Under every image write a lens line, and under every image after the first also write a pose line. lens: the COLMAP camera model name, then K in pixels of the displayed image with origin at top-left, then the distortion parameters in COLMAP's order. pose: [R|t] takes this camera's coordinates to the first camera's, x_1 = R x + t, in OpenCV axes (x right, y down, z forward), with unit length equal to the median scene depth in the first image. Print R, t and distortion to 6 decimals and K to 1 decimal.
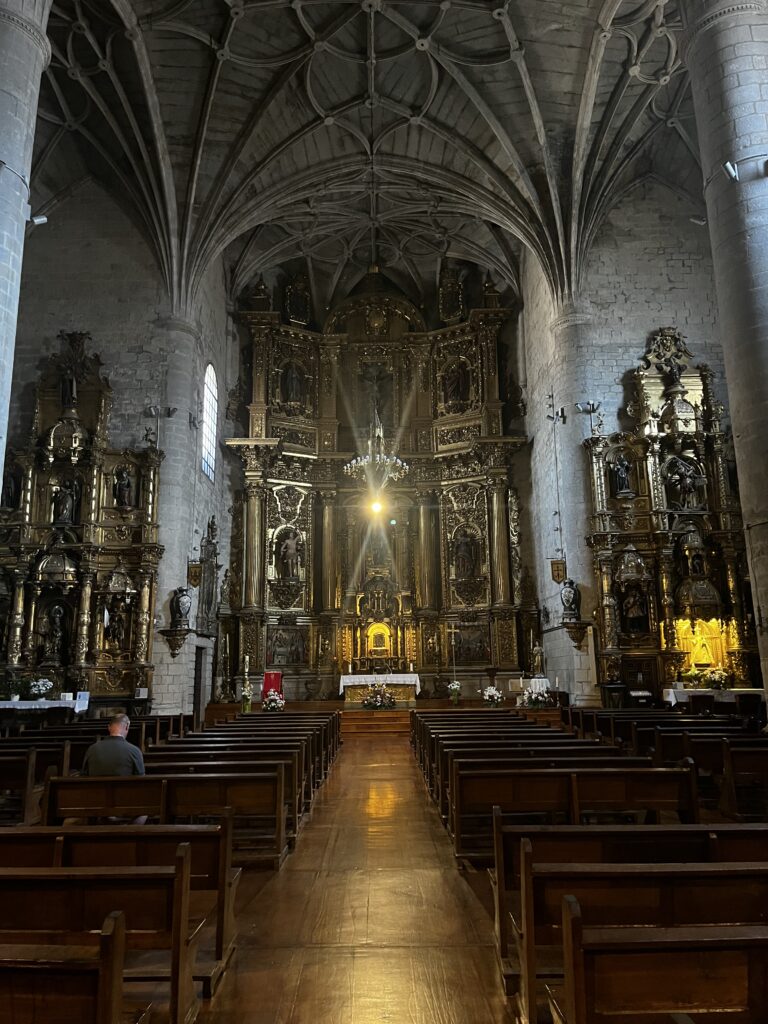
lens RADIAL K [[754.6, 0, 384.0], [0, 754.6, 512.0], [0, 0, 1]] dist [0.026889, -0.004620]
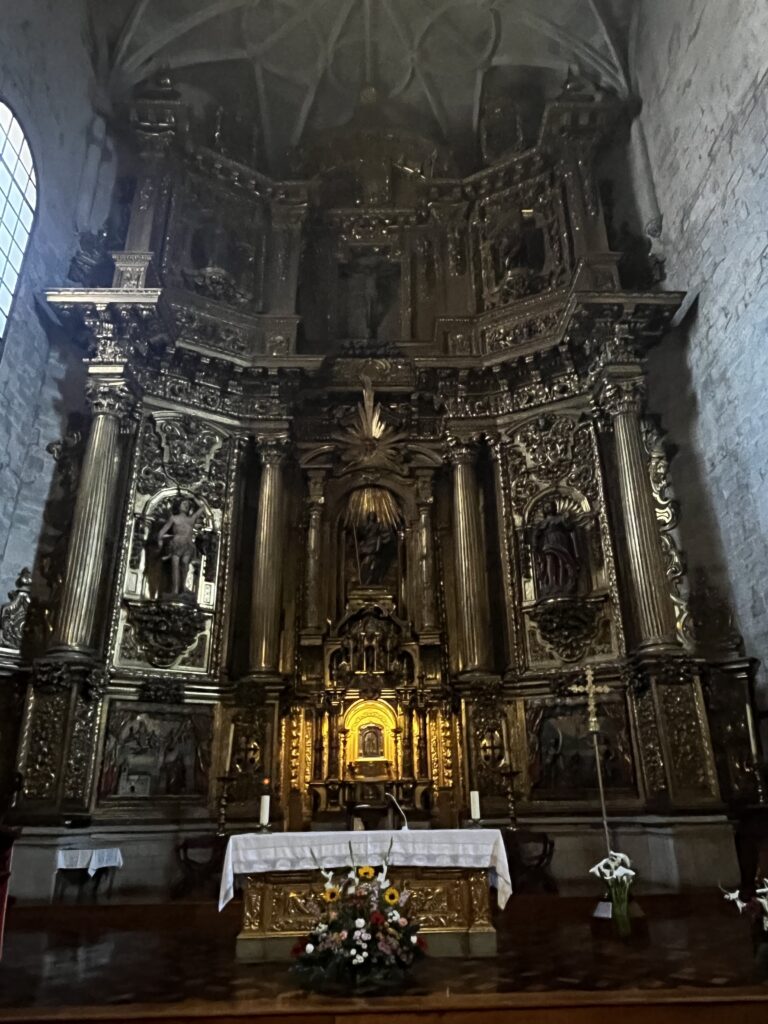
lens RADIAL K [[688.0, 0, 395.8], [0, 688.0, 534.6], [0, 0, 1]] dist [-0.022719, 0.000602]
pose [[0.999807, 0.006119, 0.018670, -0.000105], [-0.002870, 0.985554, -0.169336, 0.119654], [-0.019436, 0.169249, 0.985382, 0.585820]]
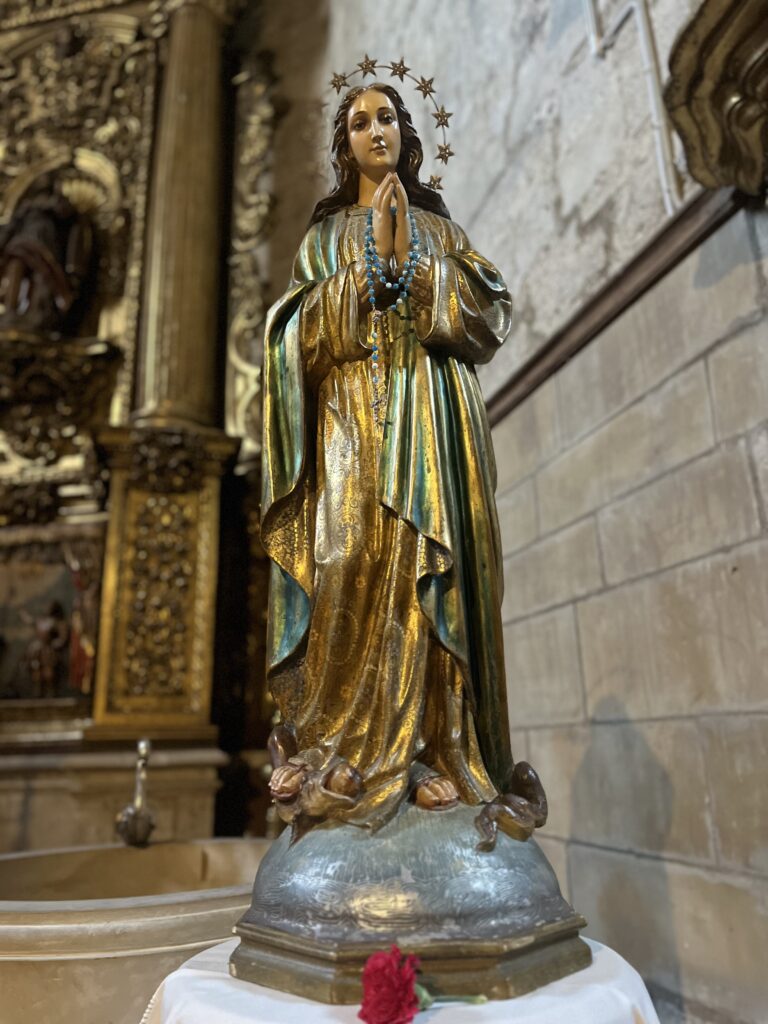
lens RADIAL K [[754.6, 0, 384.0], [0, 754.6, 512.0], [0, 0, 1]] dist [0.026889, -0.004620]
pose [[0.956876, 0.081349, 0.278874, 0.151902], [-0.053149, 0.992811, -0.107242, 0.158592], [-0.285594, 0.087796, 0.954321, 0.746278]]
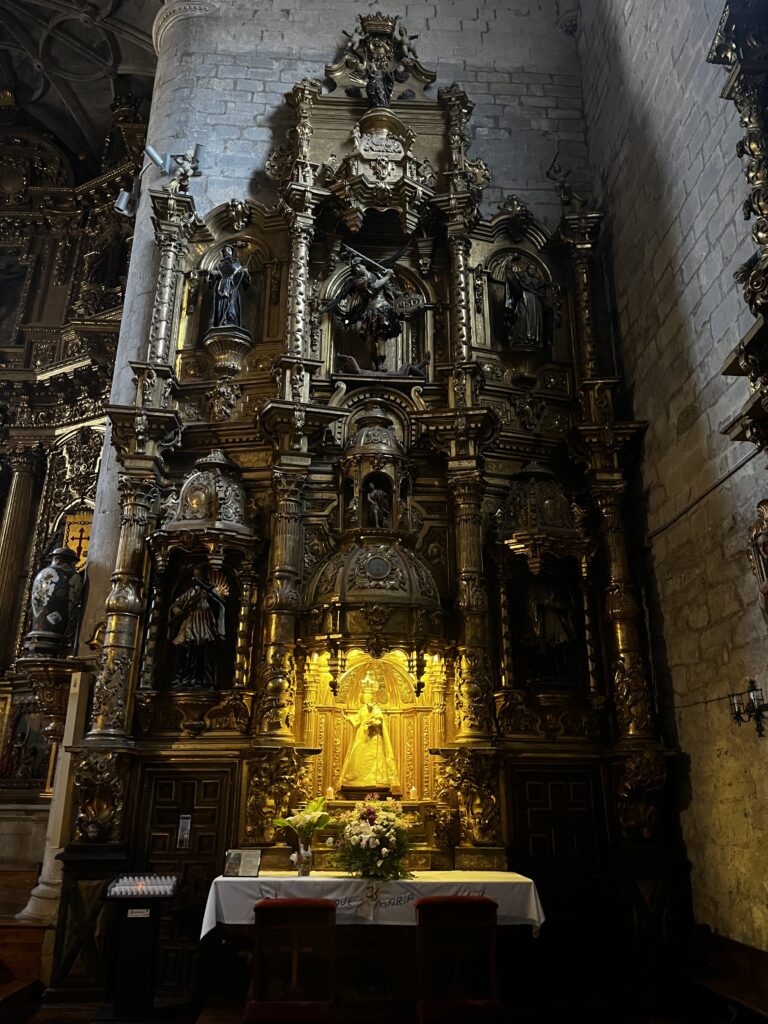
lens RADIAL K [[754.6, 0, 384.0], [0, 754.6, 512.0], [0, 0, 1]] dist [0.026889, -0.004620]
pose [[0.999318, 0.028990, 0.022868, 0.311696], [-0.025128, 0.987738, -0.154086, 0.099044], [-0.027054, 0.153407, 0.987793, 0.491811]]
